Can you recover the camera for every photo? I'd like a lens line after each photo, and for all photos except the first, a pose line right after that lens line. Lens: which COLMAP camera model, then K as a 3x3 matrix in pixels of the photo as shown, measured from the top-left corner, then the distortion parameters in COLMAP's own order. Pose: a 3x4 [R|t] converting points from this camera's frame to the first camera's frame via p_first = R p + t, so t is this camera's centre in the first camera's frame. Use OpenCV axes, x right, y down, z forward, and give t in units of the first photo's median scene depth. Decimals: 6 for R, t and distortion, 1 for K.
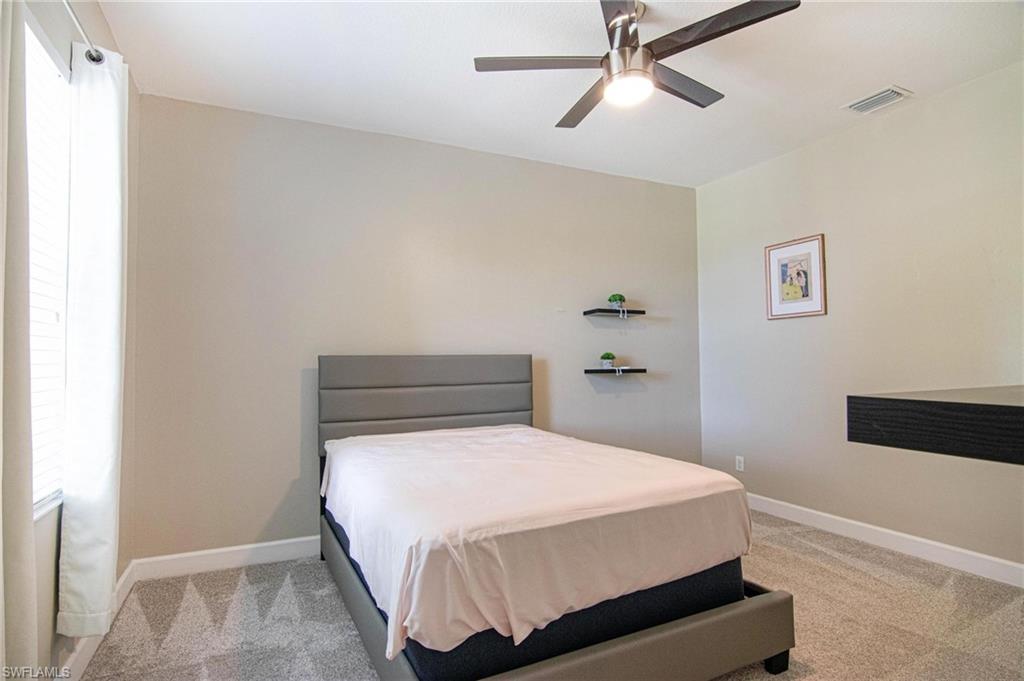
lens RADIAL K [[522.5, 0, 505.3], [0, 522.5, 341.5], [0, 0, 1]] dist [-0.002657, -0.013654]
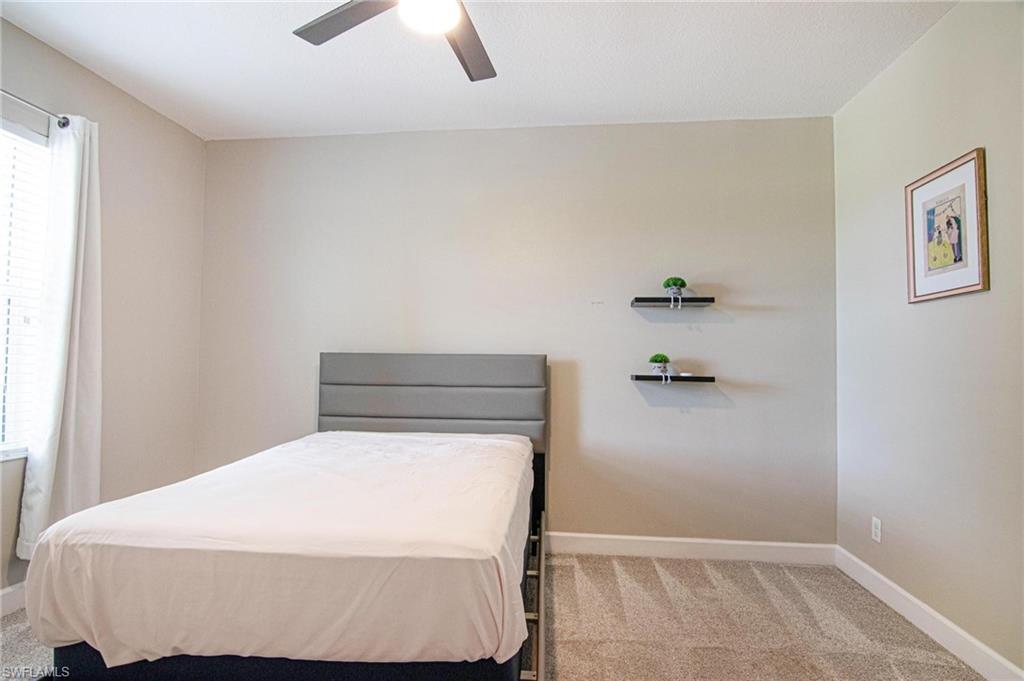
lens RADIAL K [[522.5, 0, 505.3], [0, 522.5, 341.5], [0, 0, 1]] dist [-0.002657, -0.013654]
pose [[0.850806, 0.000015, -0.525481, 0.437639], [-0.000645, 0.999999, -0.001015, 0.004038], [0.525480, 0.001202, 0.850805, 0.239567]]
